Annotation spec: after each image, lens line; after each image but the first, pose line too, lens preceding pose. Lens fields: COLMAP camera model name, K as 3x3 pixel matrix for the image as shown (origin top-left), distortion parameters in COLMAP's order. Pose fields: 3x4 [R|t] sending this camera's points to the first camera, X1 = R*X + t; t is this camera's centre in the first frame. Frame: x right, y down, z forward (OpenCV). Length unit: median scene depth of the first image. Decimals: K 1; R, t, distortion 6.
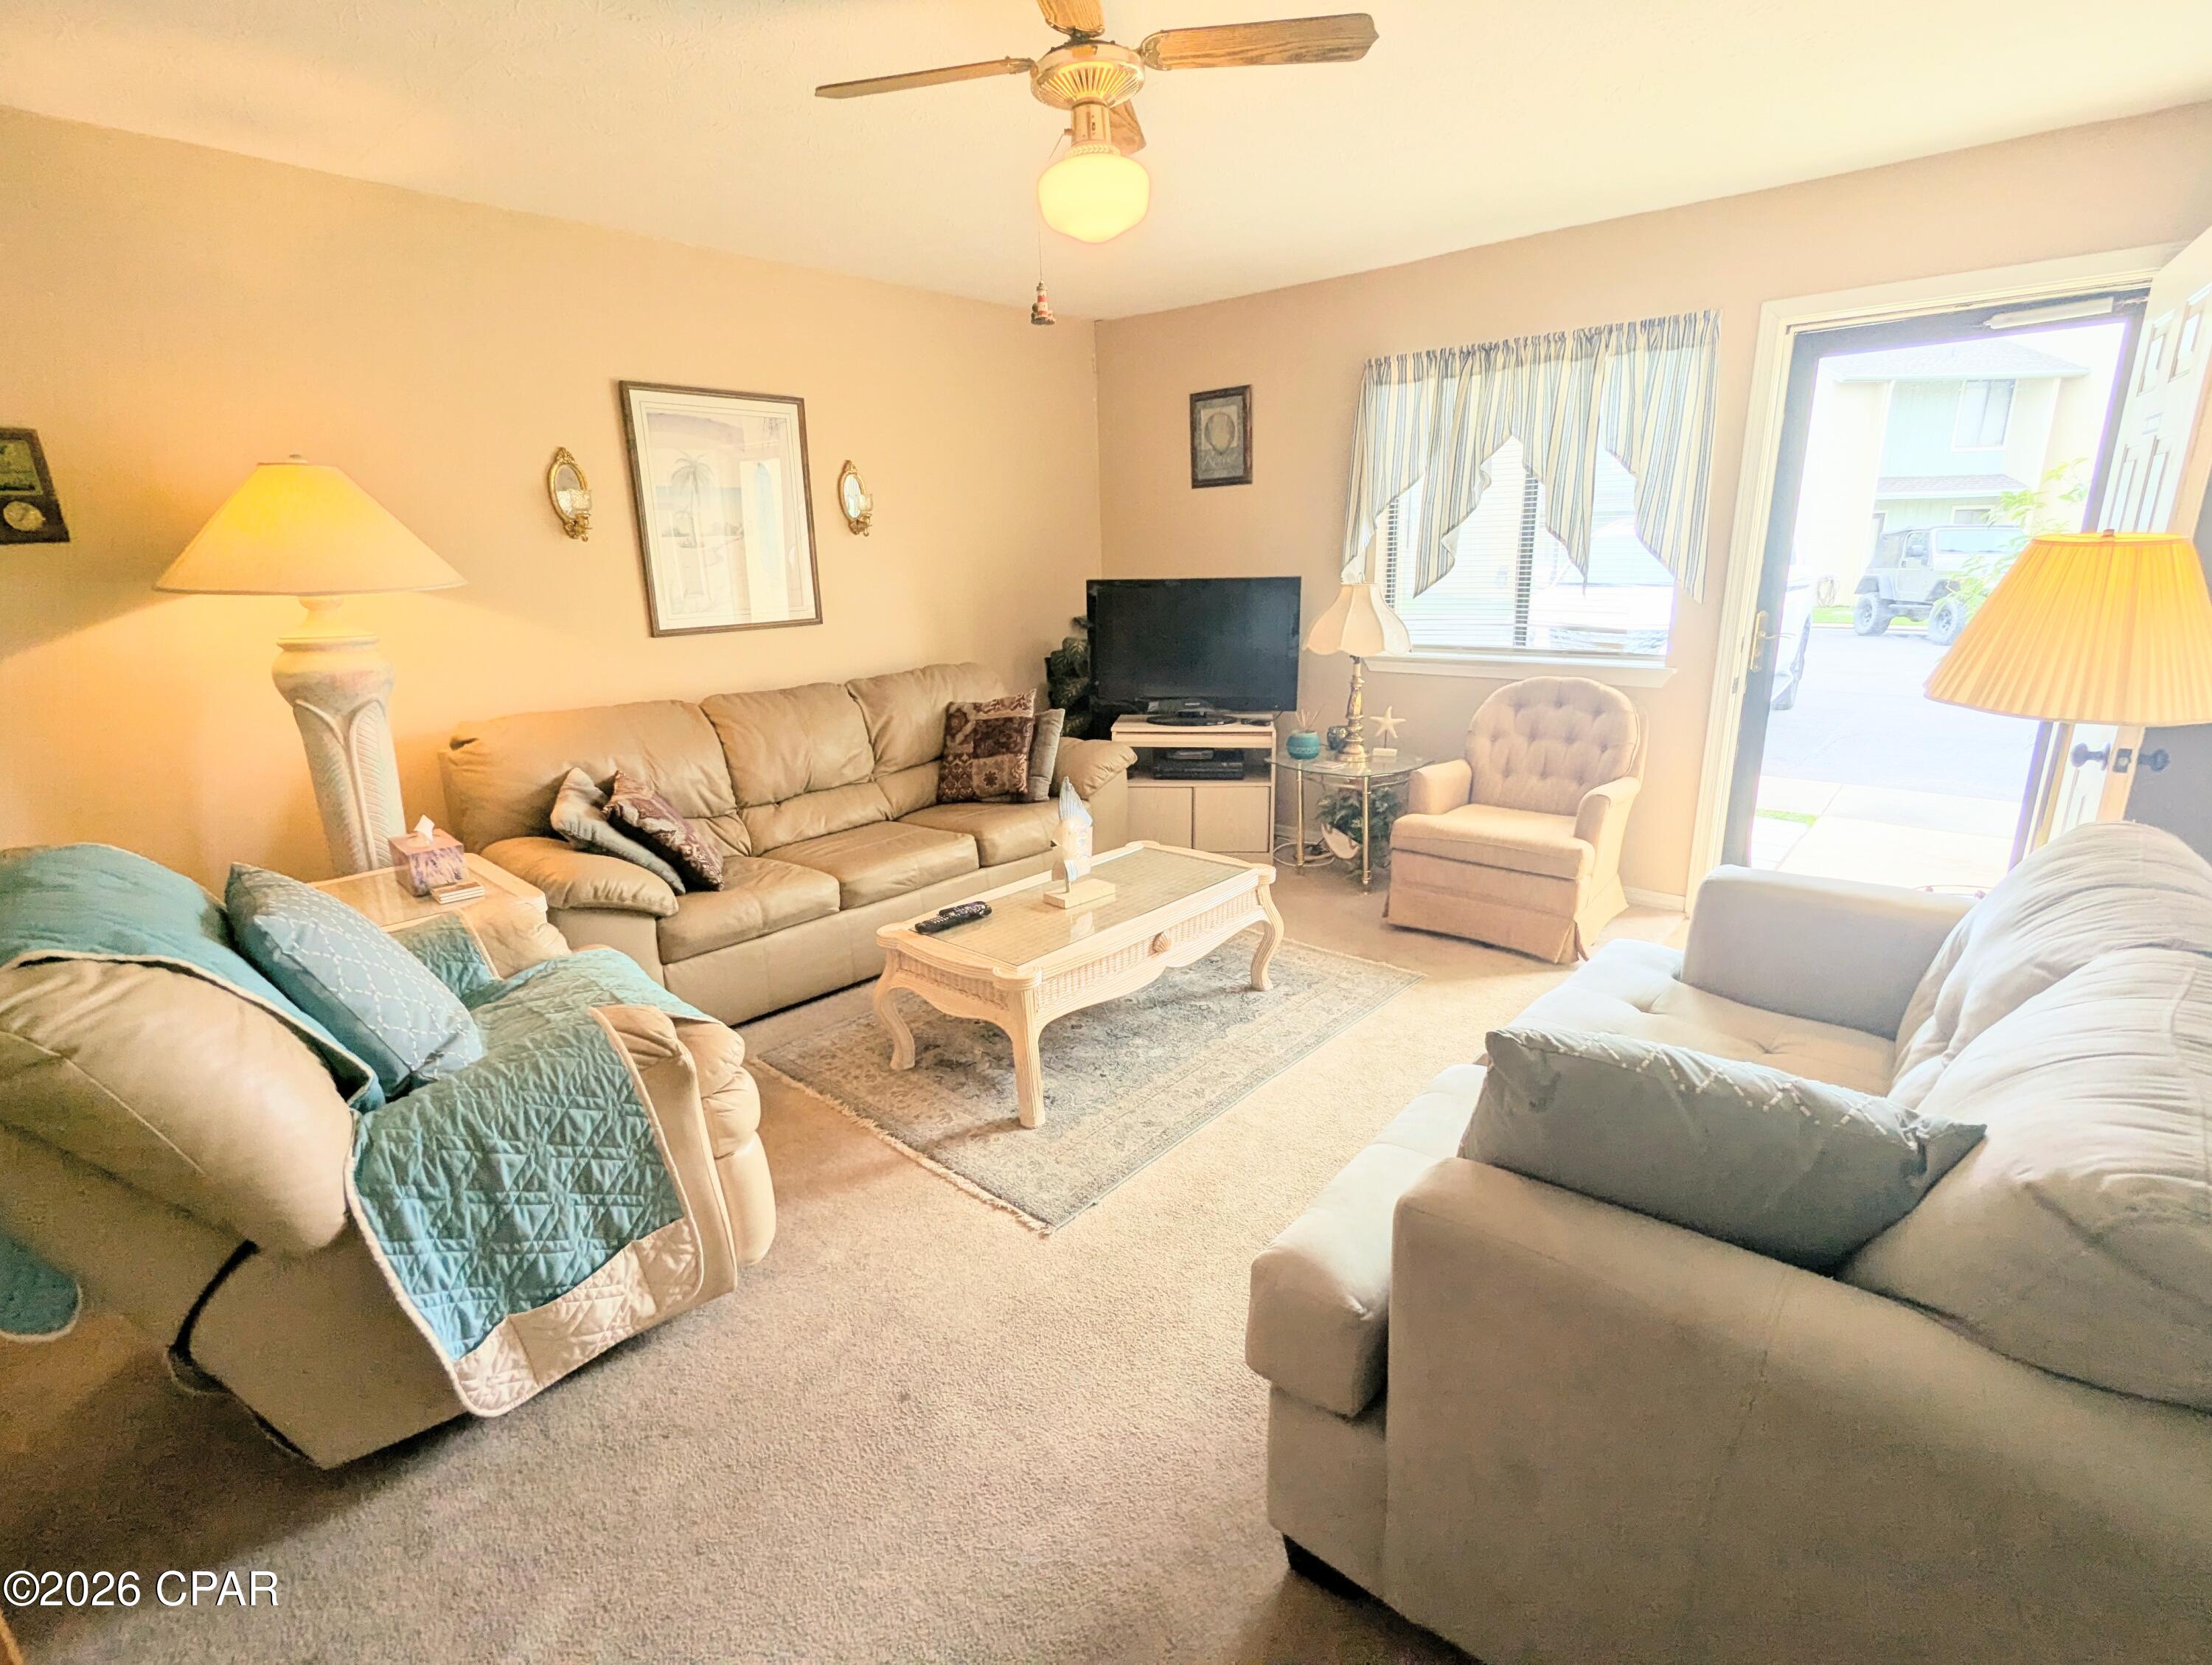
lens RADIAL K [[1061.5, 0, 1106.0], [0, 1061.5, 832.5], [0, 0, 1]] dist [0.002667, 0.000711]
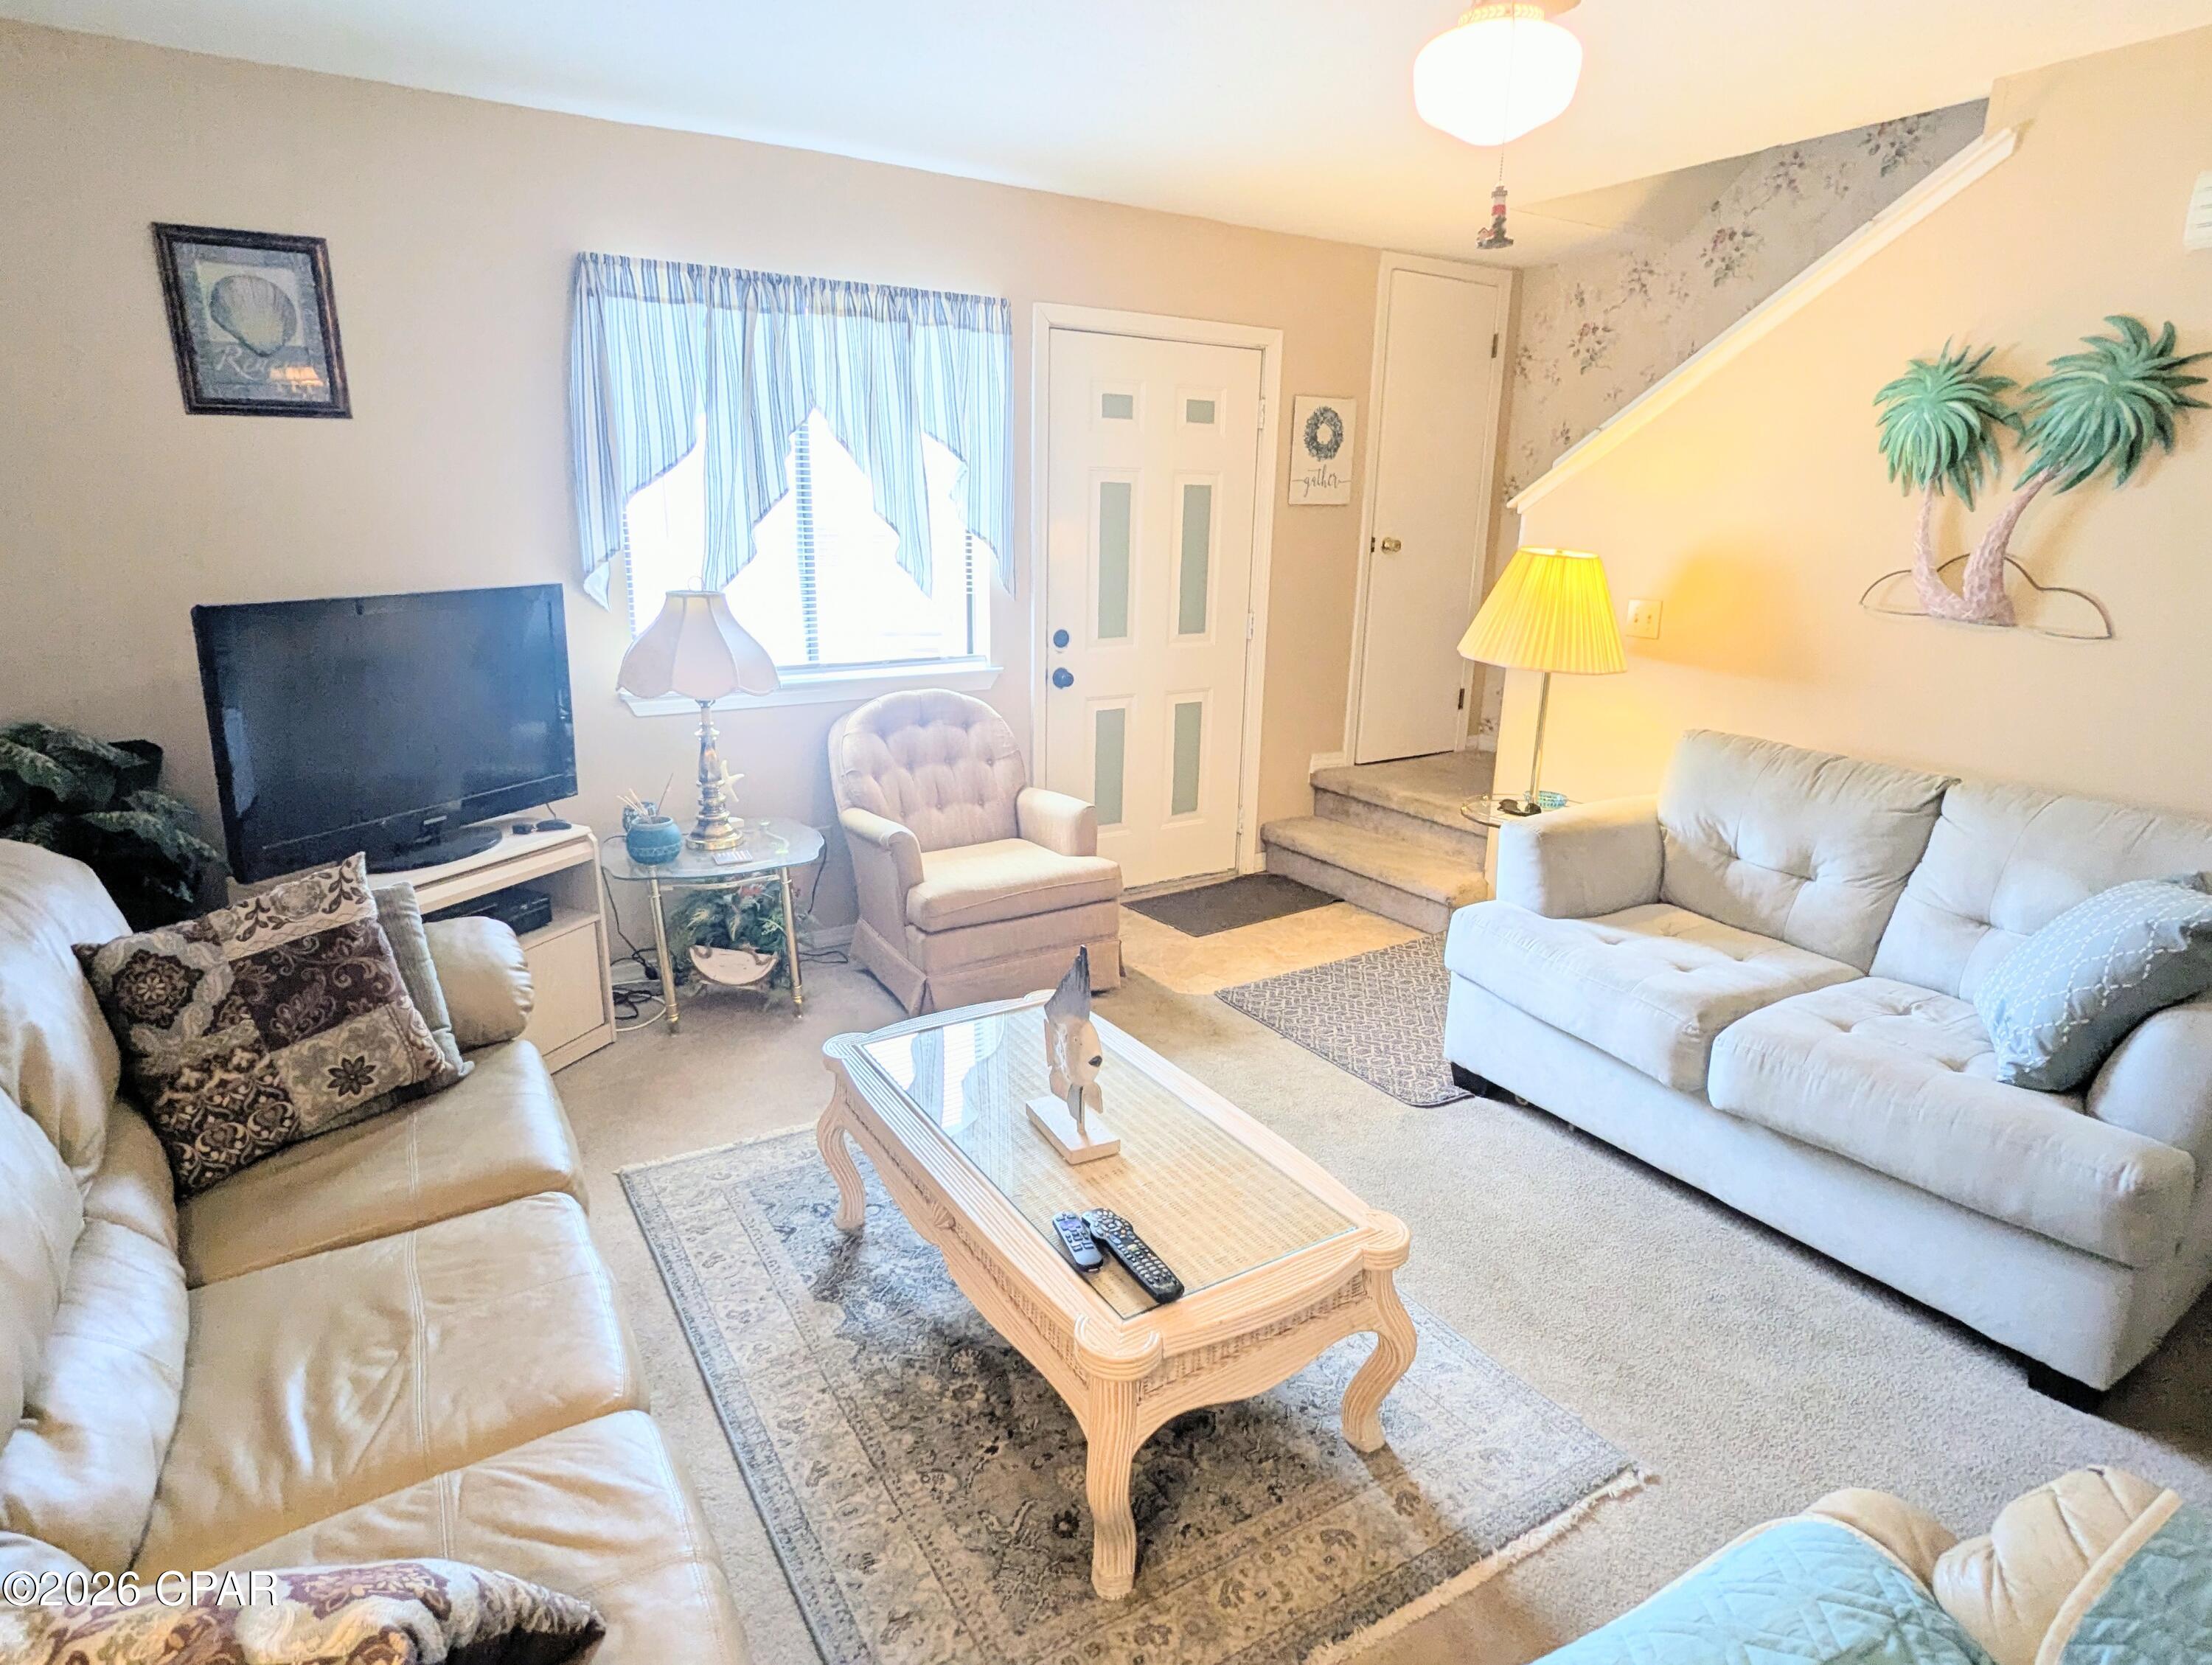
lens RADIAL K [[1238.1, 0, 1106.0], [0, 1238.1, 832.5], [0, 0, 1]] dist [-0.001218, -0.000761]
pose [[0.277678, -0.224856, 0.933989, -0.465544], [0.224369, 0.960514, 0.164536, -0.157398], [-0.934106, 0.163870, 0.317164, 0.524081]]
